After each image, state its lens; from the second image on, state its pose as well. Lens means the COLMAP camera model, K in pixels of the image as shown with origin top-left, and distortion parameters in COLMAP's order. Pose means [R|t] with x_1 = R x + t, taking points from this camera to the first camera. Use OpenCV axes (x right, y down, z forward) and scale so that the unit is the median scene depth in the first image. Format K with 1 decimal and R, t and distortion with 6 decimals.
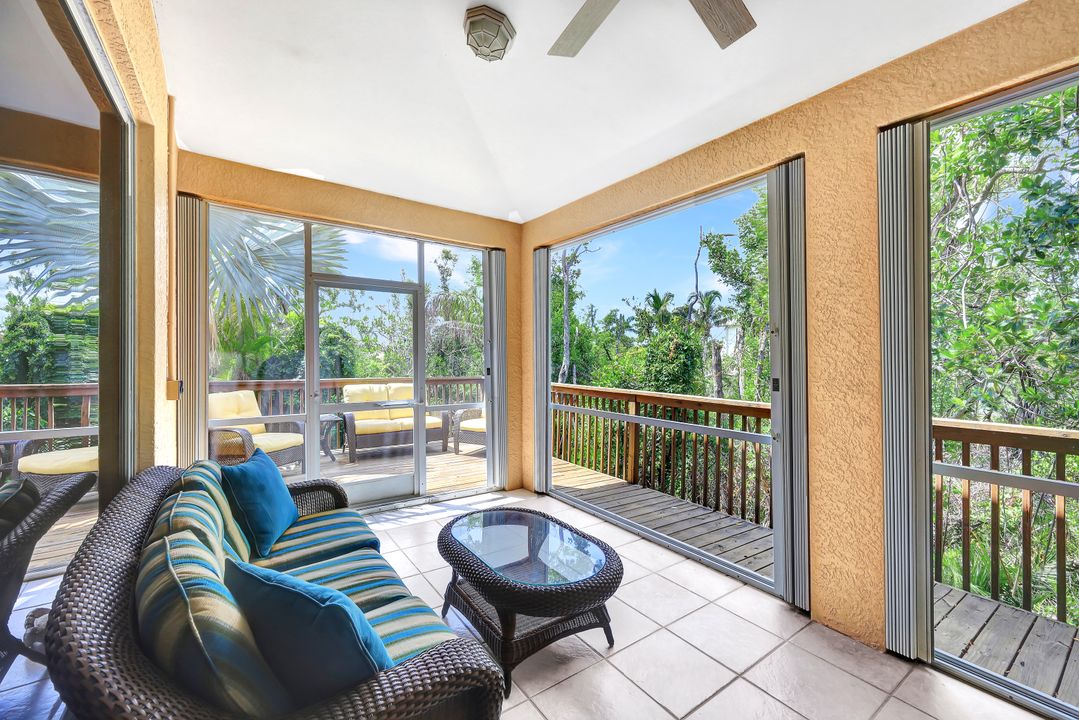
lens RADIAL K [[435.0, 0, 542.2], [0, 435.0, 361.2], [0, 0, 1]] dist [-0.002310, 0.000073]
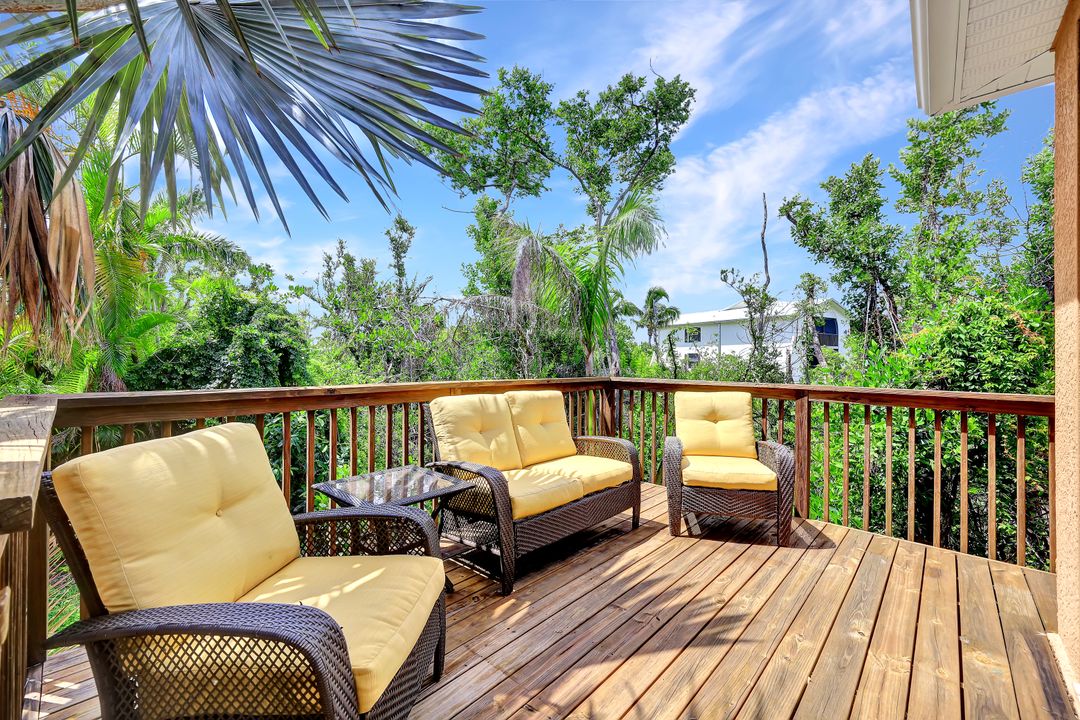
lens RADIAL K [[435.4, 0, 537.1], [0, 435.4, 360.7], [0, 0, 1]] dist [-0.002310, 0.000073]
pose [[0.977139, -0.001412, 0.212597, -0.253166], [0.003092, 0.999967, -0.007573, 0.012365], [-0.212579, 0.008057, 0.977111, 0.308252]]
